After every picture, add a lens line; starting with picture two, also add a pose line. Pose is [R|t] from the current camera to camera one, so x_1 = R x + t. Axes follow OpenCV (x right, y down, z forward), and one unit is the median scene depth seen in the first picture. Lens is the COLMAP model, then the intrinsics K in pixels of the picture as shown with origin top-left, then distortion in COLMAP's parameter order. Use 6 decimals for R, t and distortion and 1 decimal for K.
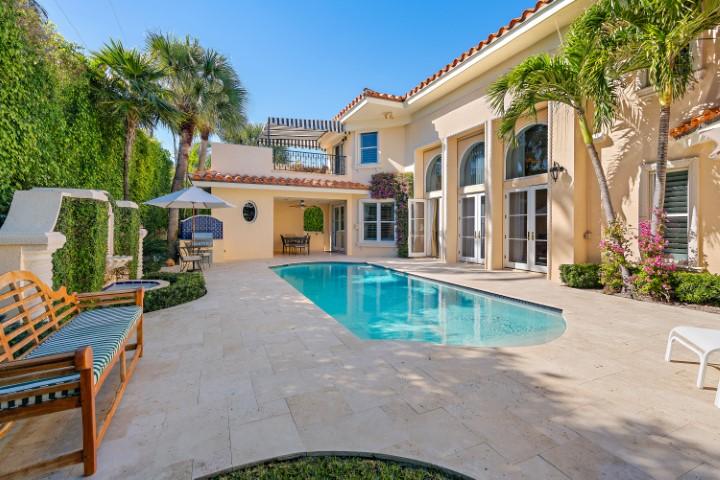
lens RADIAL K [[330.9, 0, 360.3], [0, 330.9, 233.8], [0, 0, 1]] dist [0.001127, 0.000379]
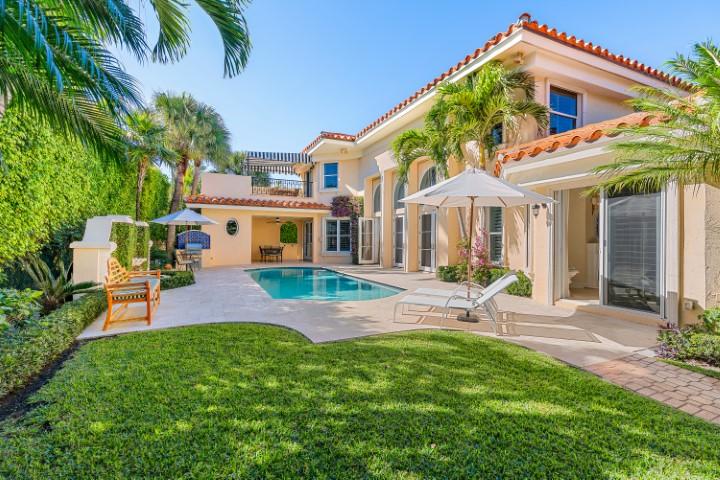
lens RADIAL K [[330.9, 0, 358.4], [0, 330.9, 243.6], [0, 0, 1]] dist [0.001127, 0.000379]
pose [[0.999936, 0.004236, 0.010521, 0.140836], [-0.004140, 0.999949, -0.009180, 0.005039], [-0.010559, 0.009136, 0.999903, -0.276080]]
